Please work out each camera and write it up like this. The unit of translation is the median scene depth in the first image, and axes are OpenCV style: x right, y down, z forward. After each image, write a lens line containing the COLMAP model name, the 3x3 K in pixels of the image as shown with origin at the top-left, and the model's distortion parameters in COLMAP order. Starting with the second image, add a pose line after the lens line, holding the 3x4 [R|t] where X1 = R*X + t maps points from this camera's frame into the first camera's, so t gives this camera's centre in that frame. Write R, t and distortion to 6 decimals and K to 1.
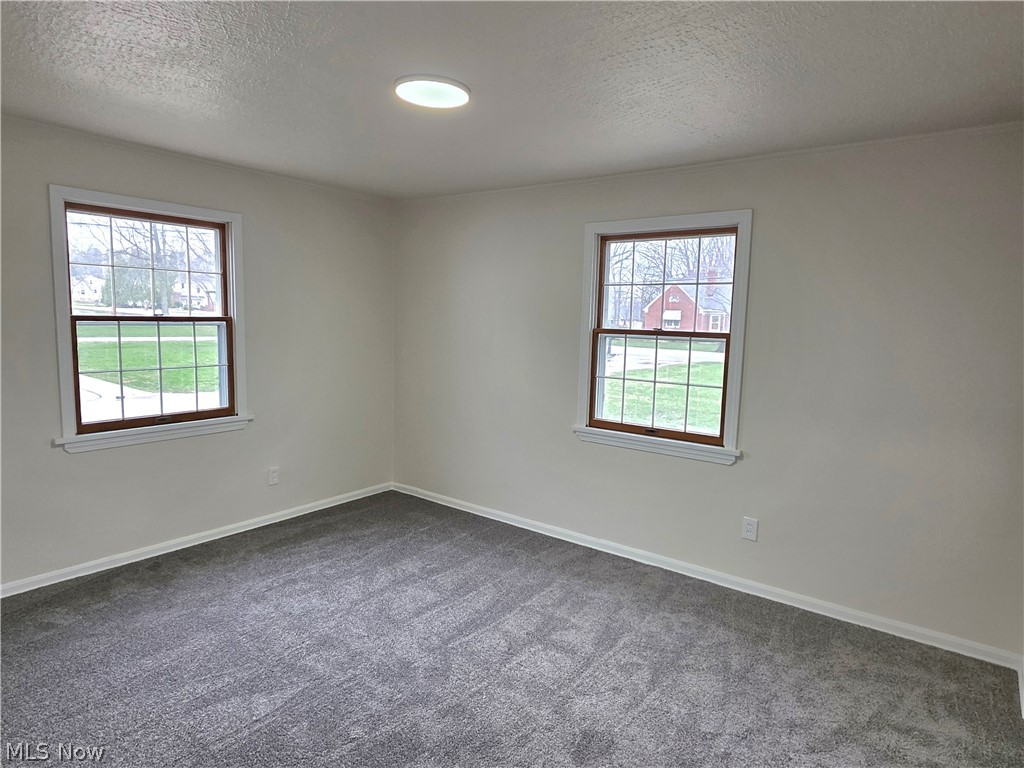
lens RADIAL K [[603.1, 0, 513.8], [0, 603.1, 383.0], [0, 0, 1]] dist [0.003379, -0.001065]
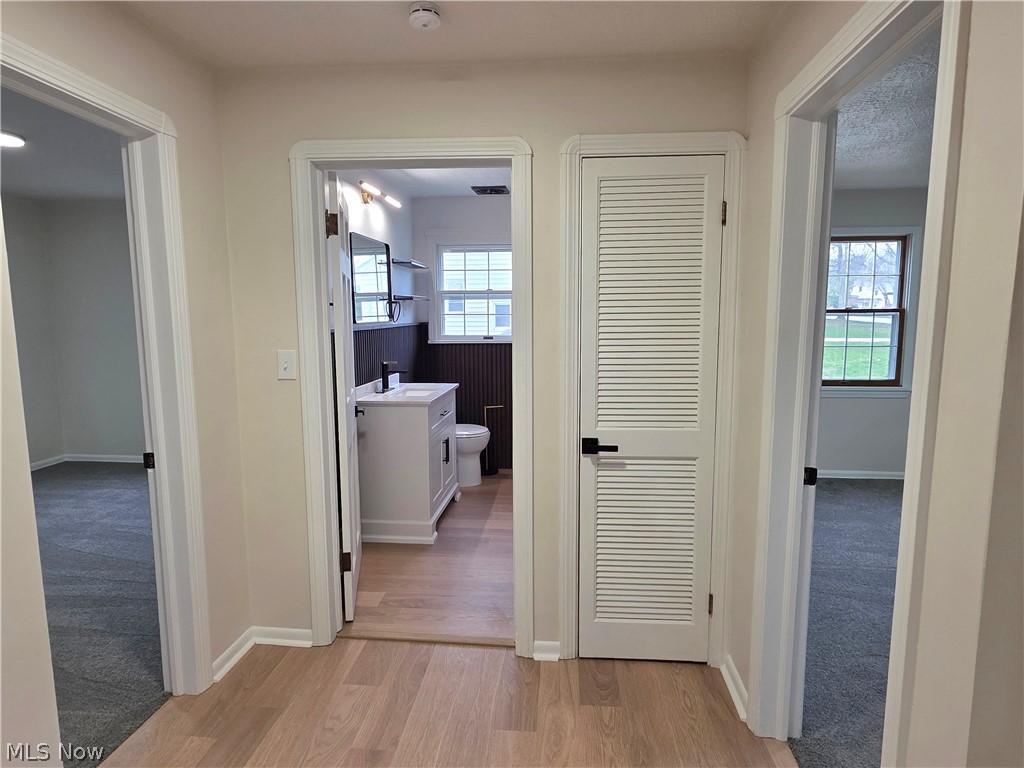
lens RADIAL K [[603.1, 0, 515.7], [0, 603.1, 386.4], [0, 0, 1]] dist [0.003379, -0.001065]
pose [[0.531293, 0.076282, -0.843747, 0.184276], [-0.076428, 0.996193, 0.041939, 0.063630], [0.843734, 0.042204, 0.535101, -0.368056]]
